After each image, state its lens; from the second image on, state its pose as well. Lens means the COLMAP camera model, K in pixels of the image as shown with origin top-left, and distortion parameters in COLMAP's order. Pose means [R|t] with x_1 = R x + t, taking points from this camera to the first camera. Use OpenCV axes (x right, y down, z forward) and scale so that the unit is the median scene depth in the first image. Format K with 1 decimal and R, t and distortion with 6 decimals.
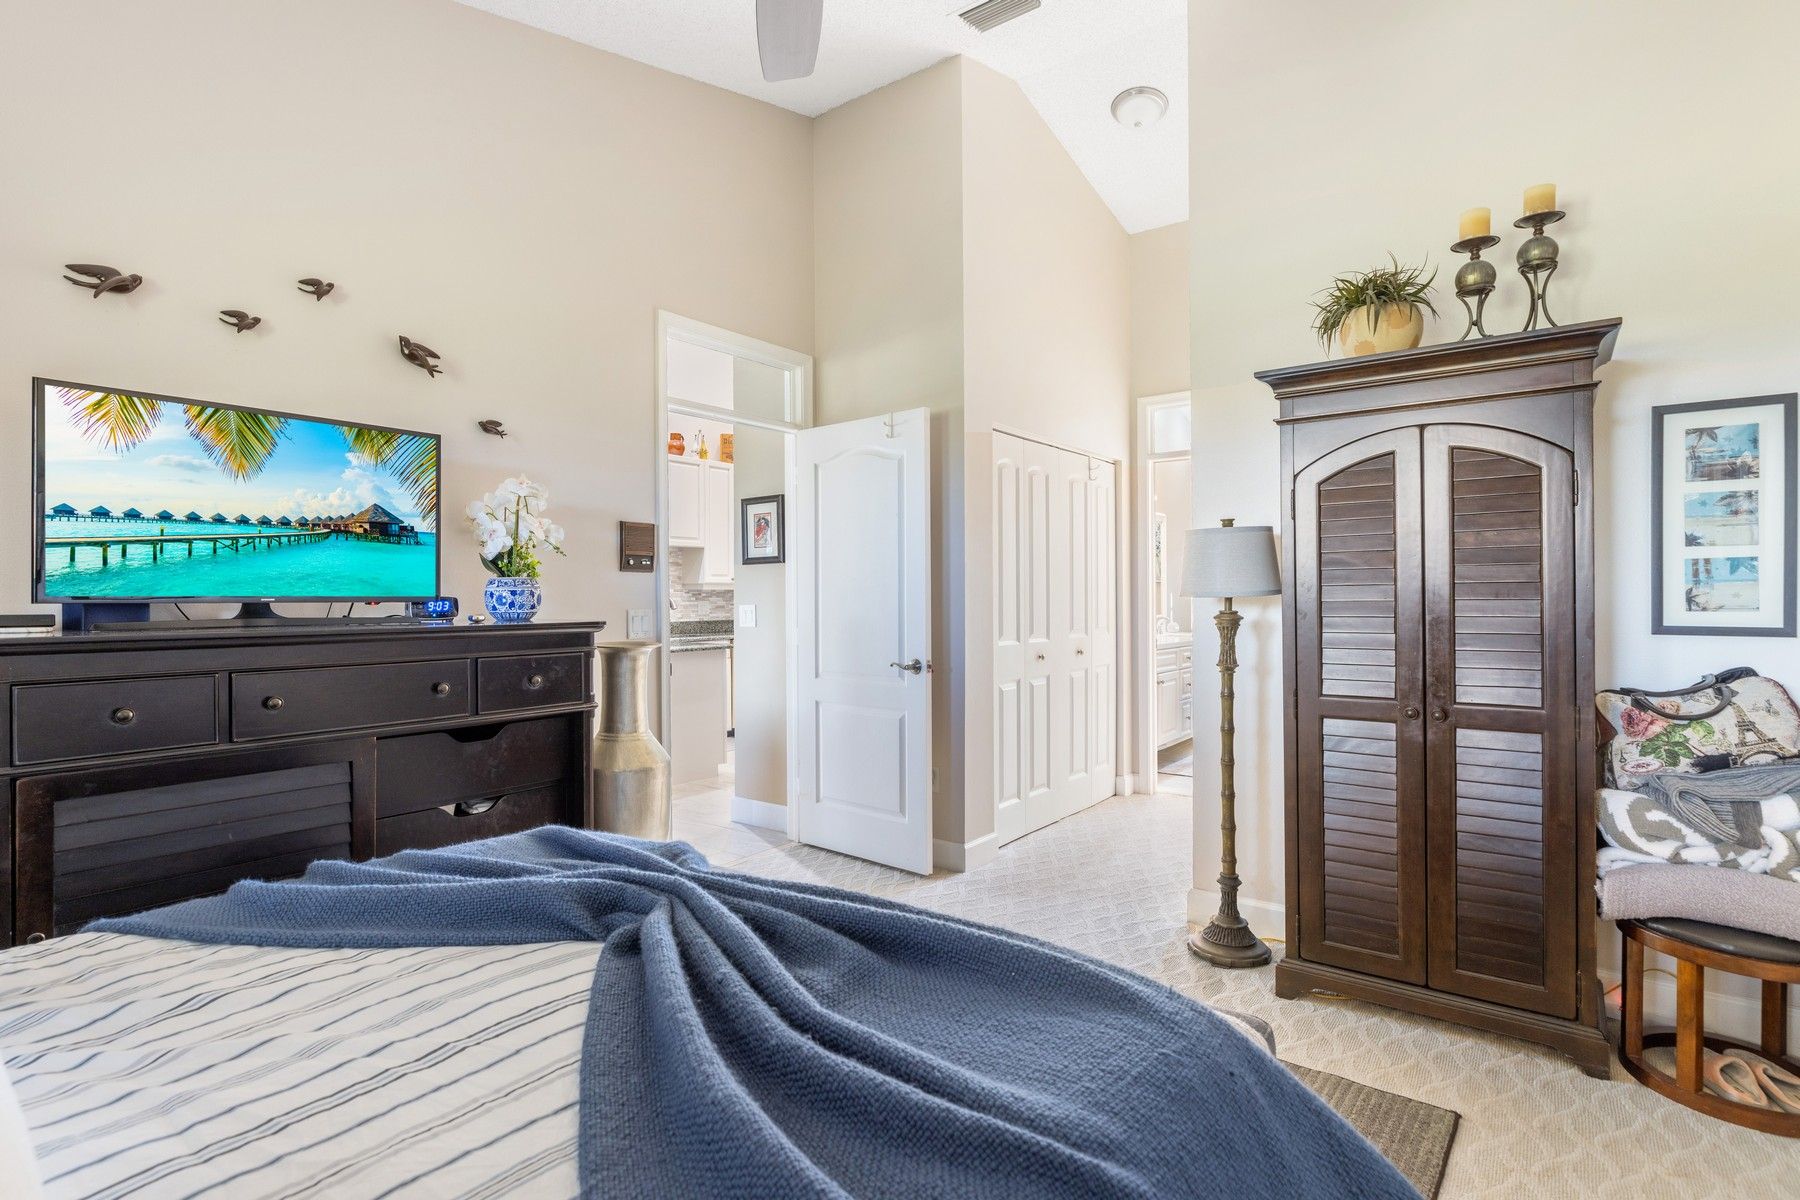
lens RADIAL K [[868.9, 0, 888.7], [0, 868.9, 594.4], [0, 0, 1]] dist [-0.005921, 0.000620]
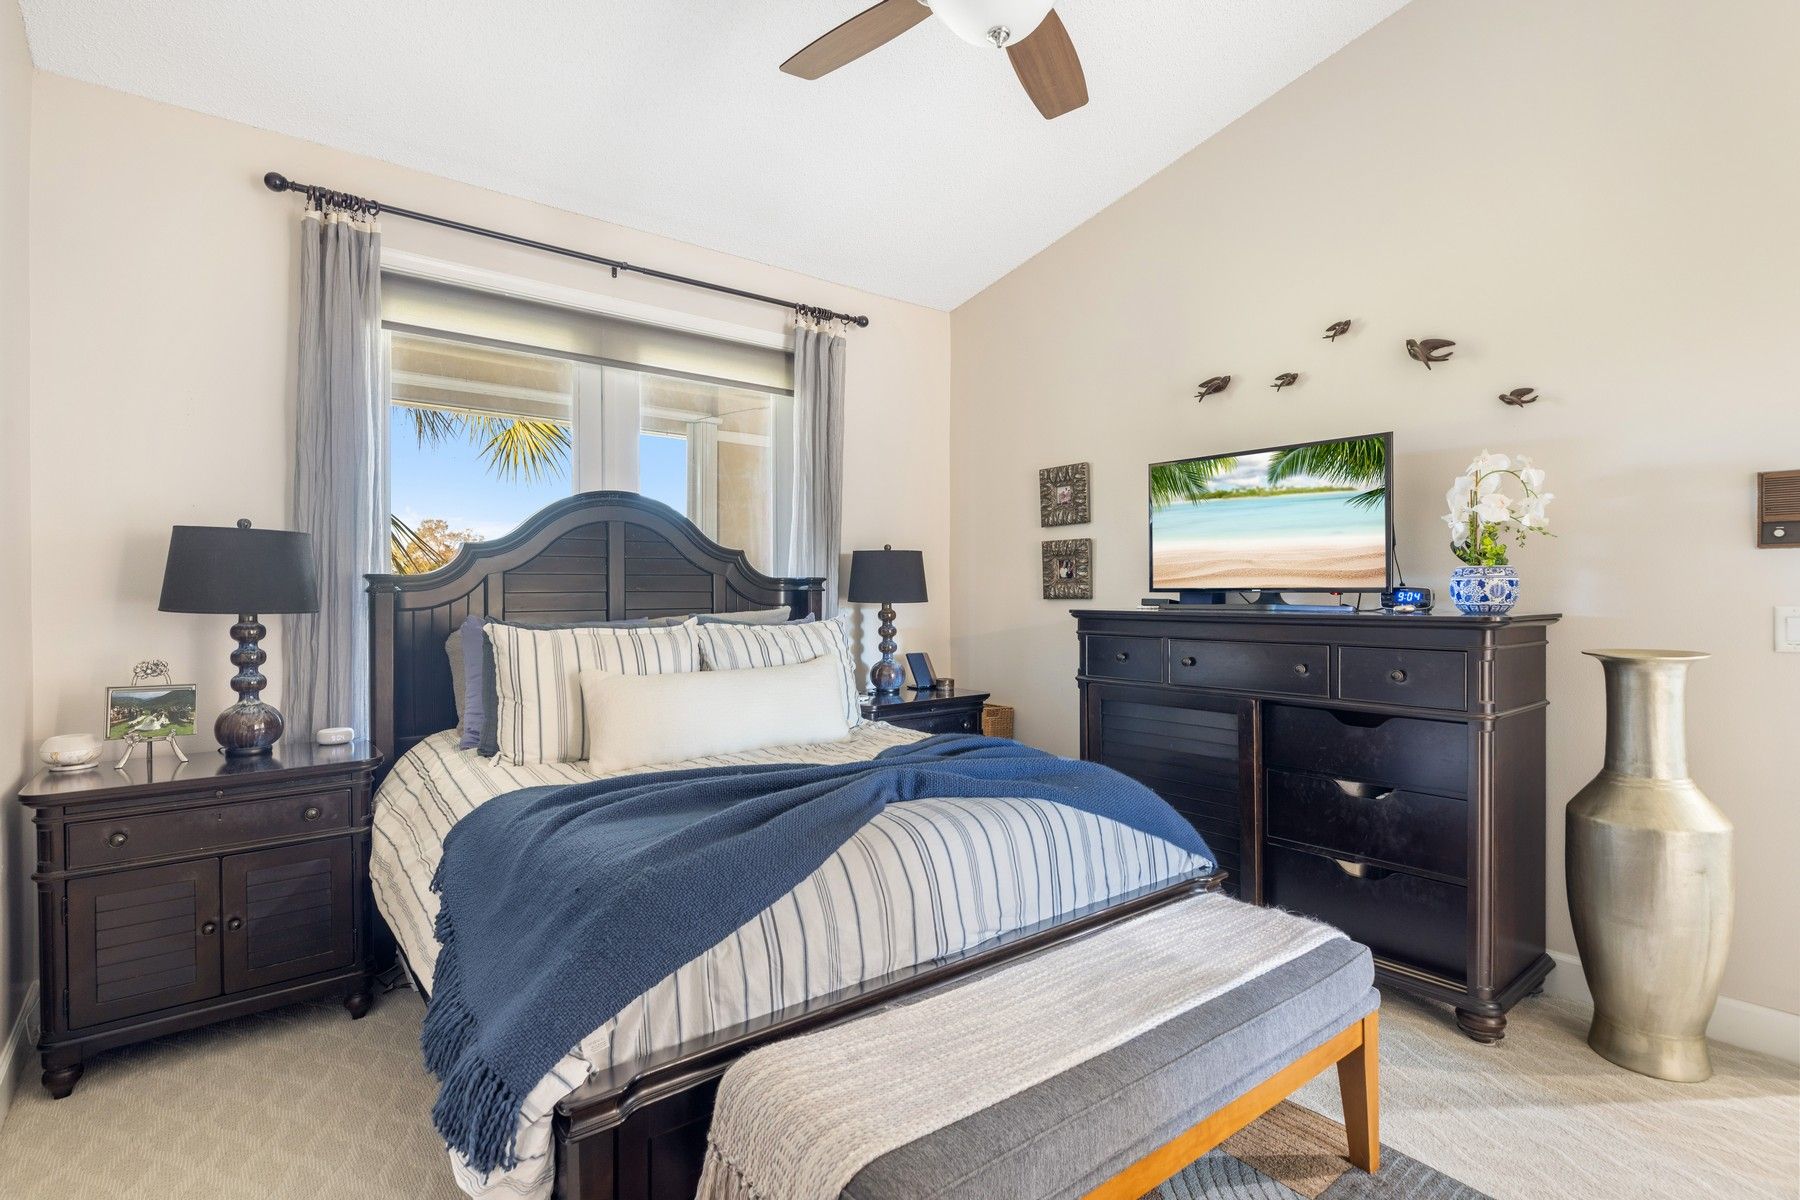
lens RADIAL K [[868.9, 0, 888.7], [0, 868.9, 594.4], [0, 0, 1]] dist [-0.005921, 0.000620]
pose [[-0.232645, 0.005206, -0.972548, 0.596092], [0.006708, 0.999970, 0.003748, 0.002455], [0.972539, -0.005652, -0.232673, 0.619594]]
